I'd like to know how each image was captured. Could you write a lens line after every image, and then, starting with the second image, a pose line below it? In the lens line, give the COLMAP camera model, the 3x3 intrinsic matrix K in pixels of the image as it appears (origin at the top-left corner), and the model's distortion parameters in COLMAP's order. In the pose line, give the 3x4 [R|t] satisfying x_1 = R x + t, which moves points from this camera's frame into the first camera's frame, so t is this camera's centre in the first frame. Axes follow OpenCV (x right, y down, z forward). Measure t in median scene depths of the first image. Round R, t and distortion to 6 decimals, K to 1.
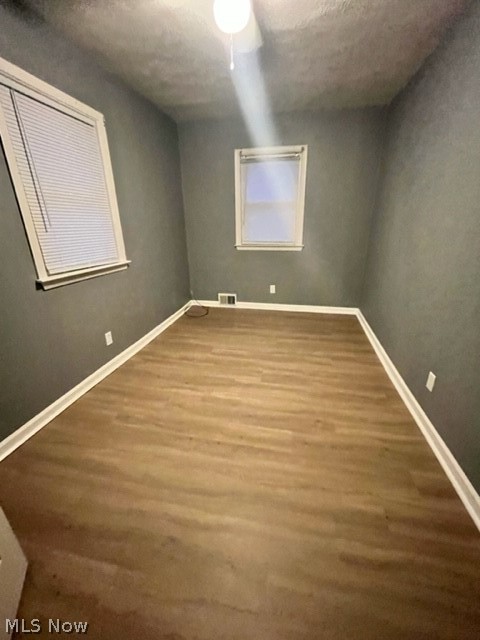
lens RADIAL K [[262.2, 0, 241.0], [0, 262.2, 321.2], [0, 0, 1]] dist [-0.002250, -0.000844]
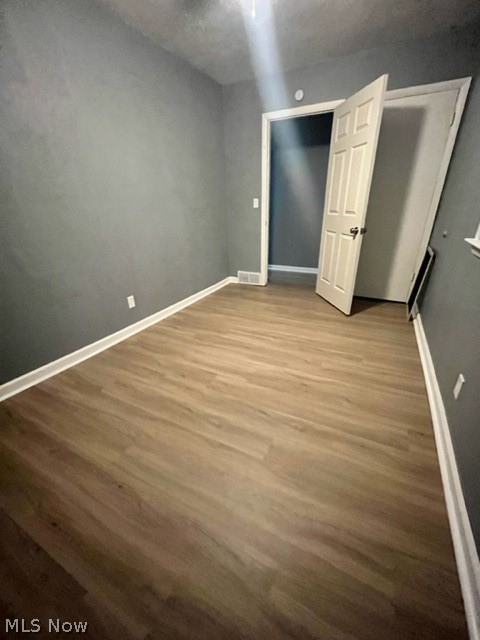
lens RADIAL K [[262.2, 0, 241.0], [0, 262.2, 321.2], [0, 0, 1]] dist [-0.002250, -0.000844]
pose [[-0.963942, -0.082090, 0.253133, -0.226932], [0.119513, 0.716358, 0.687422, -0.546055], [-0.237764, 0.692887, -0.680717, 1.626968]]
